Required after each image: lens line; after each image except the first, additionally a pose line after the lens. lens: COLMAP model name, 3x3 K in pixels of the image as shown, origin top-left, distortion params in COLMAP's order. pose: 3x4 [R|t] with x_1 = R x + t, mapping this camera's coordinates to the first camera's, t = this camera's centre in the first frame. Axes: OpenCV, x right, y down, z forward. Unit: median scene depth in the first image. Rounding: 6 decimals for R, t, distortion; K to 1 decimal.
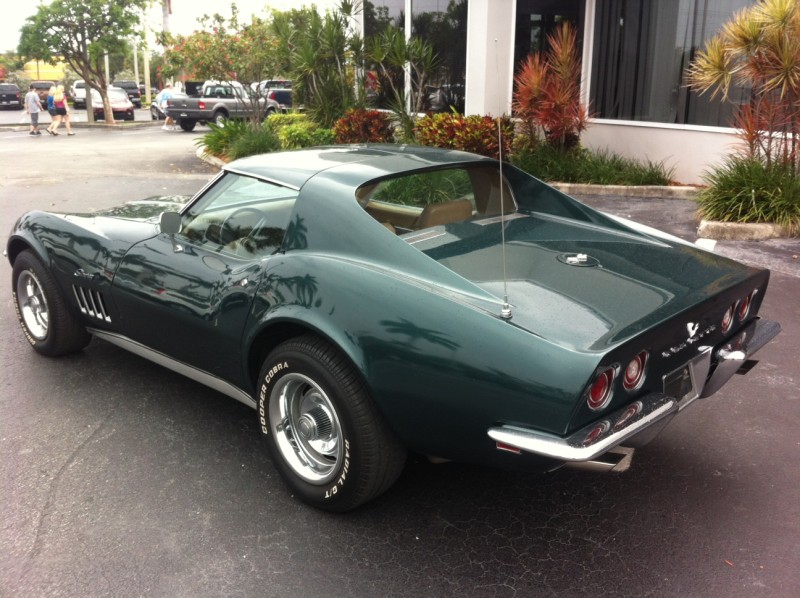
lens RADIAL K [[762.5, 0, 416.1], [0, 762.5, 297.8], [0, 0, 1]] dist [0.082267, -0.262085]
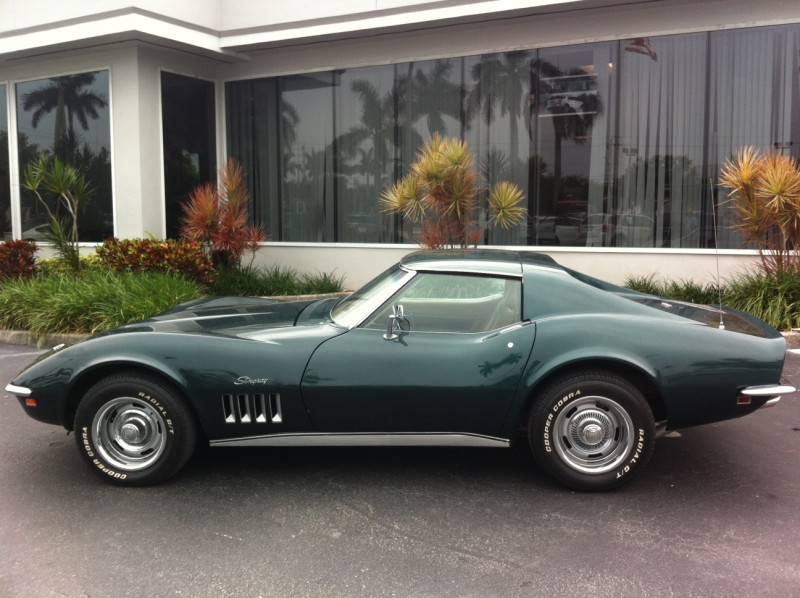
lens RADIAL K [[762.5, 0, 416.1], [0, 762.5, 297.8], [0, 0, 1]] dist [0.082267, -0.262085]
pose [[0.772618, -0.076463, 0.630249, -1.052448], [0.176959, 0.979315, -0.098121, 0.000541], [-0.609710, 0.187338, 0.770168, 0.036236]]
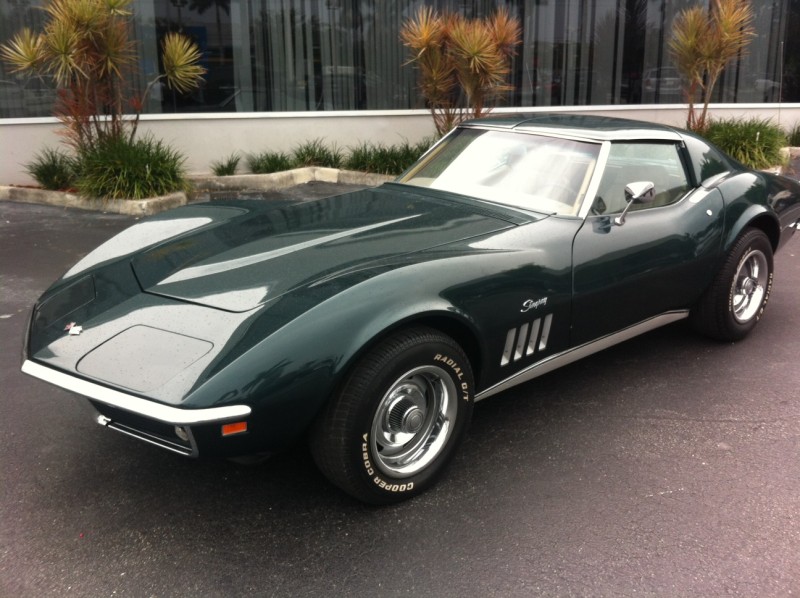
lens RADIAL K [[752.8, 0, 402.3], [0, 752.8, 321.4], [0, 0, 1]] dist [-0.006581, -0.022802]
pose [[0.103812, -0.314279, 0.943637, -1.352970], [0.271299, 0.921733, 0.277138, -0.302014], [-0.956880, 0.227238, 0.180951, 1.148694]]
